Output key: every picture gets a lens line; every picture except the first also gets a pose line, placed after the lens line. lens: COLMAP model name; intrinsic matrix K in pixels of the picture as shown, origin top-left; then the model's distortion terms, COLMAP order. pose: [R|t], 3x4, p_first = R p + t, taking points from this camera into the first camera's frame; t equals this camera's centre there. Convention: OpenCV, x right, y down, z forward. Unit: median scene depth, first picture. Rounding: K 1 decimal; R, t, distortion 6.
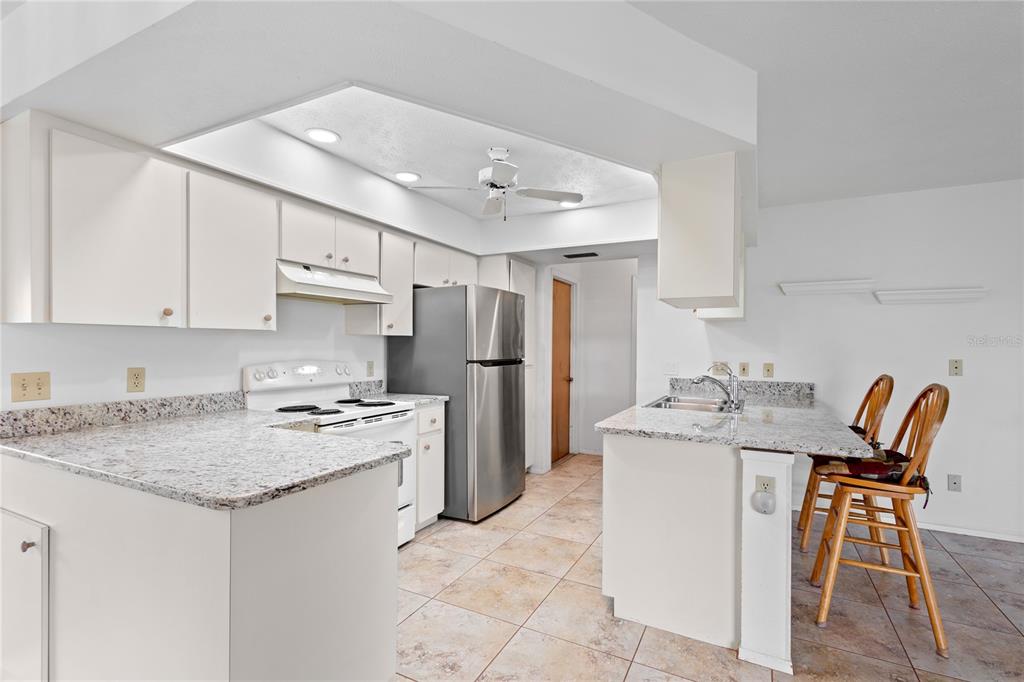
lens RADIAL K [[474.2, 0, 517.4], [0, 474.2, 349.4], [0, 0, 1]] dist [0.007502, -0.000959]
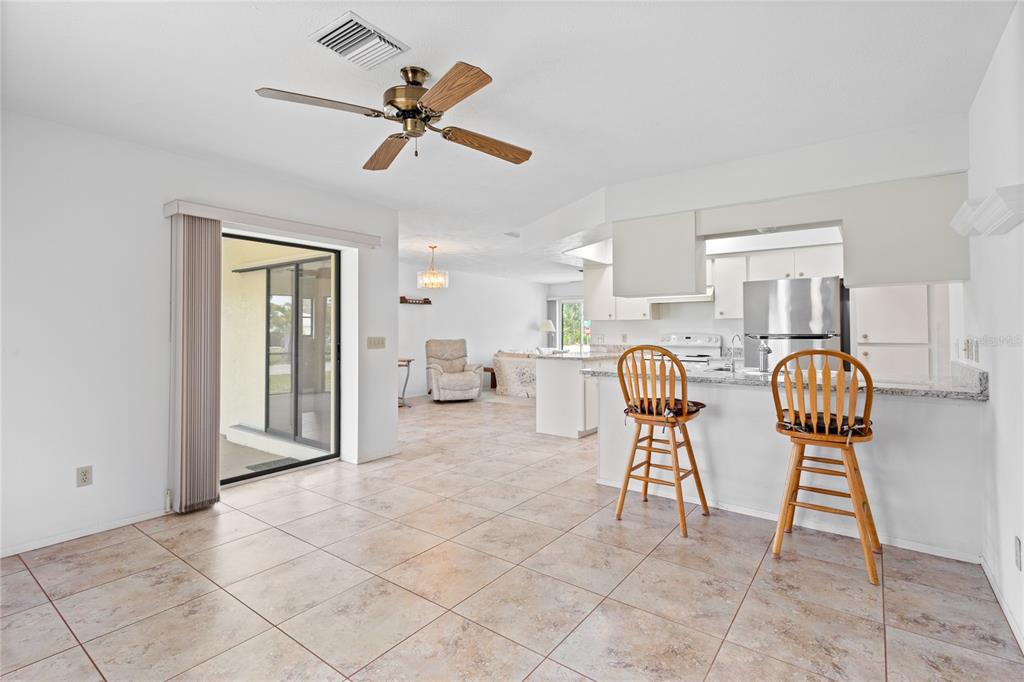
lens RADIAL K [[474.2, 0, 514.0], [0, 474.2, 332.6], [0, 0, 1]] dist [0.007502, -0.000959]
pose [[-0.161452, -0.003096, -0.986876, 1.934390], [-0.008613, 0.999961, -0.001728, 0.036073], [0.986843, 0.008221, -0.161472, 0.718080]]
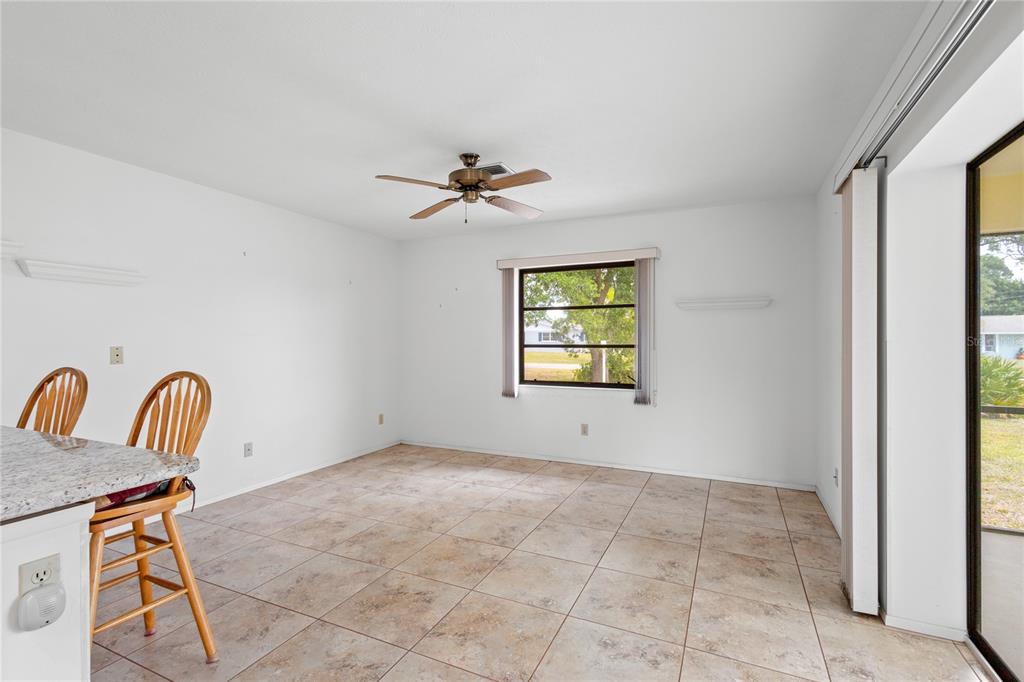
lens RADIAL K [[474.2, 0, 512.4], [0, 474.2, 338.5], [0, 0, 1]] dist [0.007502, -0.000959]
pose [[-0.038610, -0.011263, 0.999191, -0.046139], [0.010299, 0.999879, 0.011669, 0.003768], [-0.999201, 0.010741, -0.038490, 0.348822]]
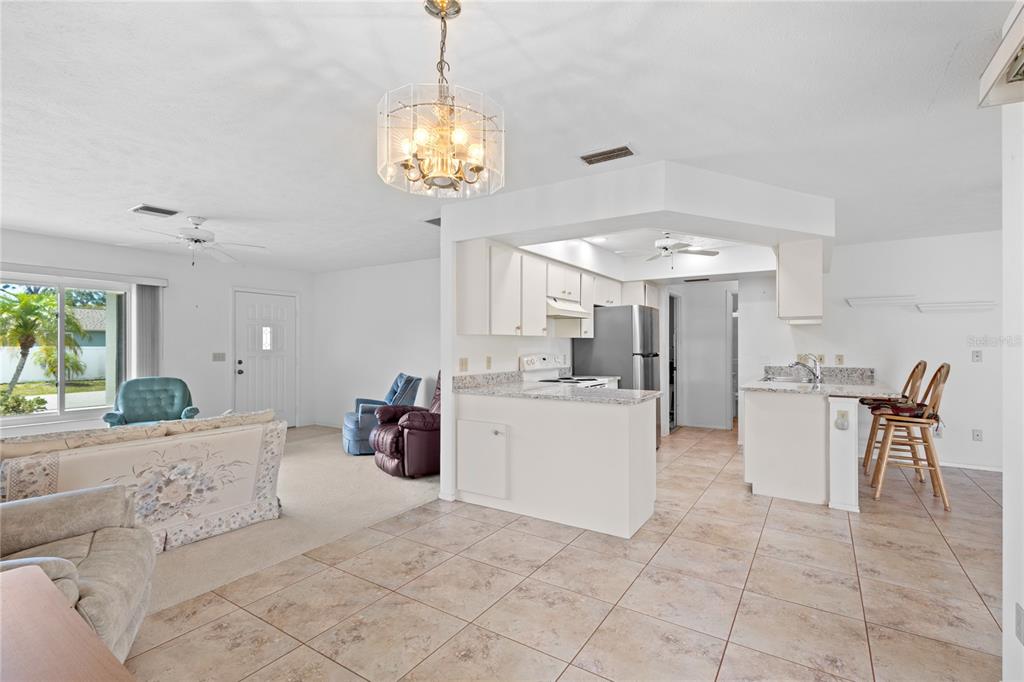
lens RADIAL K [[474.2, 0, 511.2], [0, 474.2, 344.8], [0, 0, 1]] dist [0.007502, -0.000959]
pose [[0.994470, -0.008305, -0.104693, -0.455012], [0.007385, 0.999931, -0.009175, 0.008407], [0.104762, 0.008352, 0.994462, -0.789515]]
